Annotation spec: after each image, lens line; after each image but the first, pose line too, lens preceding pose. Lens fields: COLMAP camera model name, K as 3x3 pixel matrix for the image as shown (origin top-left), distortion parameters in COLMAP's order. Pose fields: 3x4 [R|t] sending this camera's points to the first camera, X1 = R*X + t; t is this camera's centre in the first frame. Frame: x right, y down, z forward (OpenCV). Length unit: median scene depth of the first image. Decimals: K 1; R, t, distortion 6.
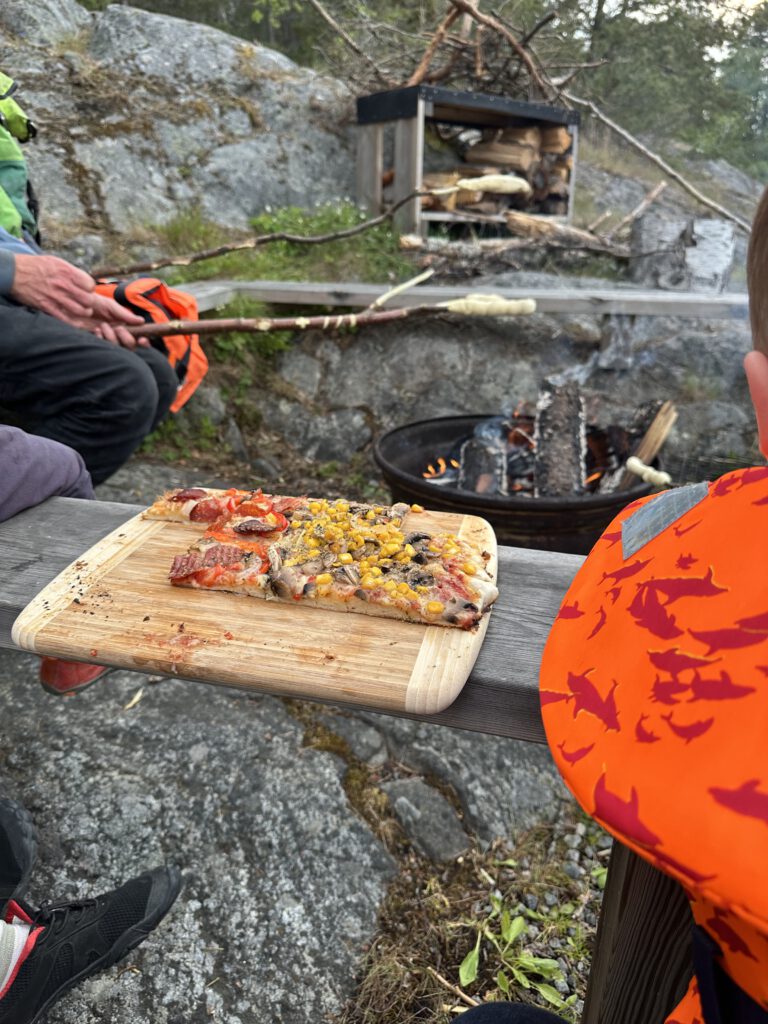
lens RADIAL K [[723.8, 0, 383.8], [0, 723.8, 519.4], [0, 0, 1]] dist [0.007573, -0.043770]
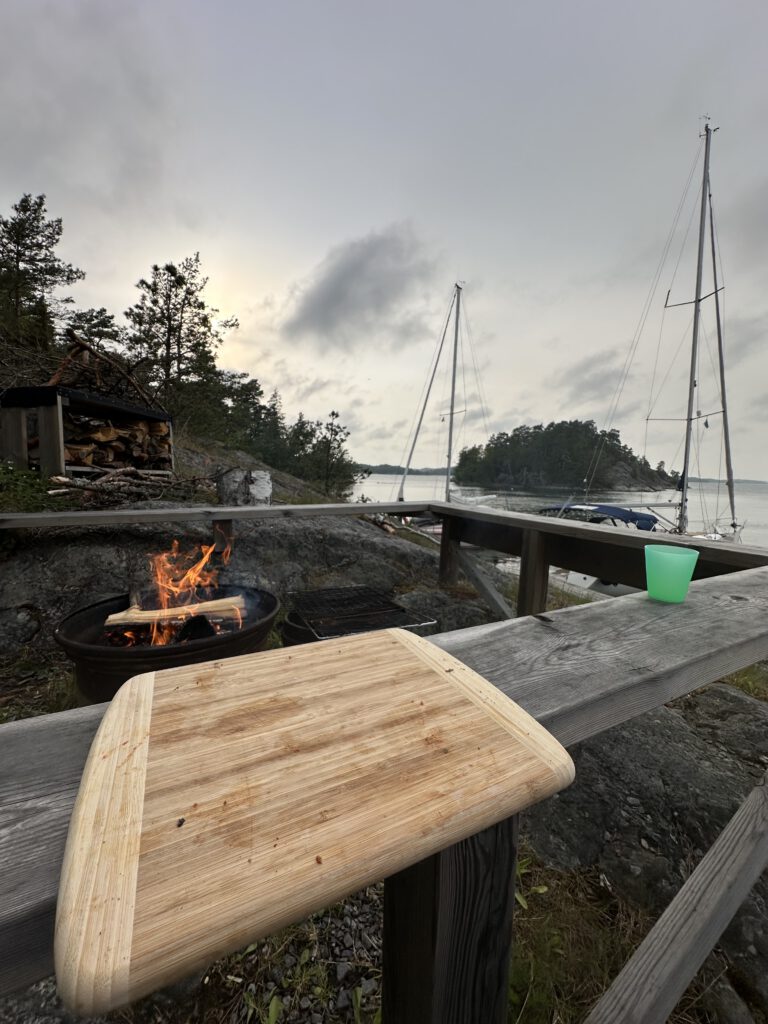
lens RADIAL K [[401.4, 0, 382.9], [0, 401.4, 517.9], [0, 0, 1]] dist [-0.012184, 0.001745]
pose [[0.738657, -0.066349, 0.670809, -0.025507], [0.260468, 0.945944, -0.193250, -0.005973], [-0.621726, 0.317470, 0.716010, 0.080214]]
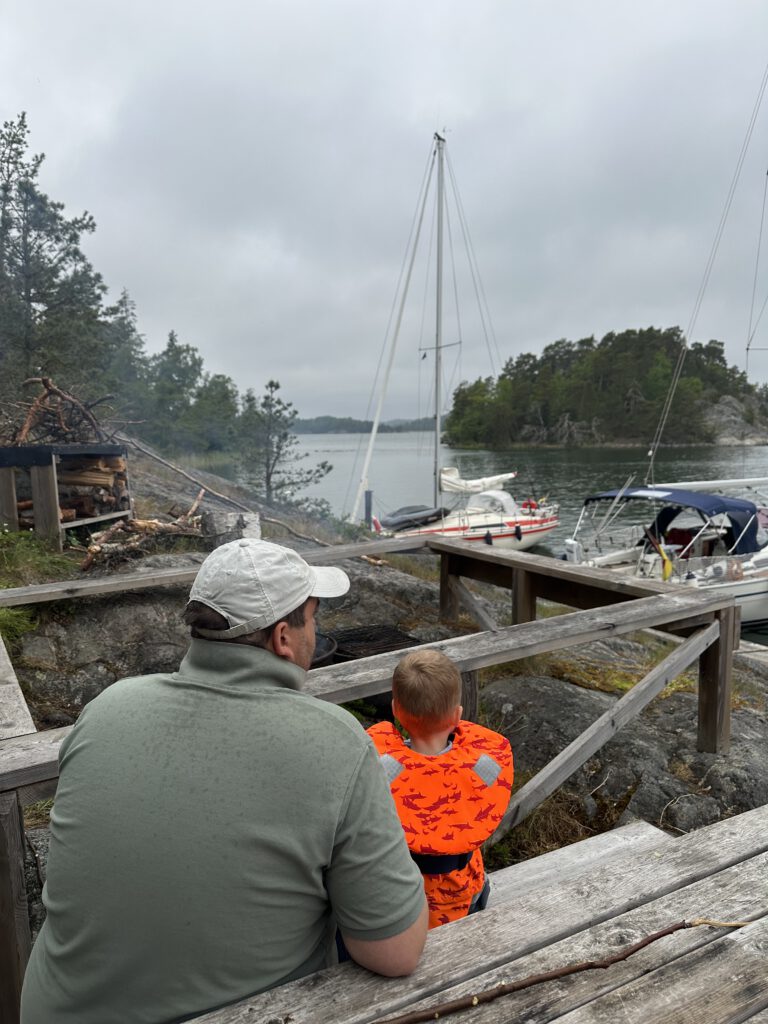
lens RADIAL K [[707.1, 0, 379.5], [0, 707.1, 514.5], [0, 0, 1]] dist [0.062221, -0.060425]
pose [[0.681257, -0.106864, 0.724202, -0.656181], [0.320433, 0.933009, -0.163756, -0.012474], [-0.658188, 0.343619, 0.669862, -0.441899]]
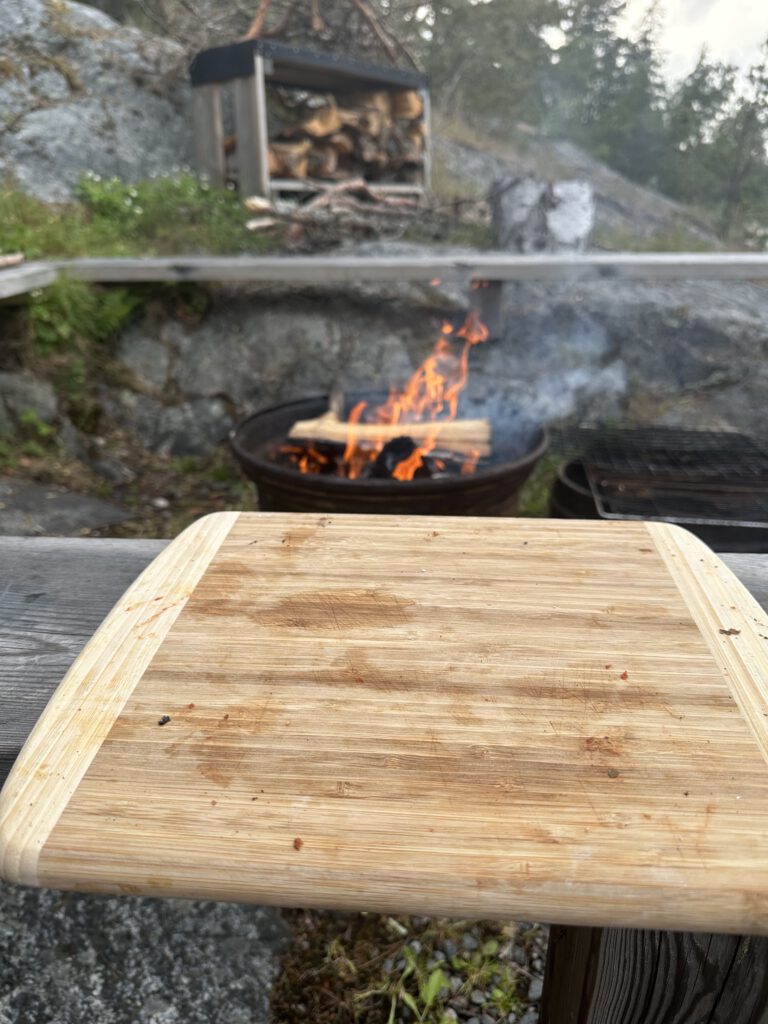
lens RADIAL K [[723.8, 0, 392.0], [0, 723.8, 523.7], [0, 0, 1]] dist [0.007573, -0.043770]
pose [[0.982481, -0.090008, 0.163186, 0.018489], [0.086877, 0.995873, 0.026238, -0.000776], [-0.164874, -0.011601, 0.986246, 0.075717]]
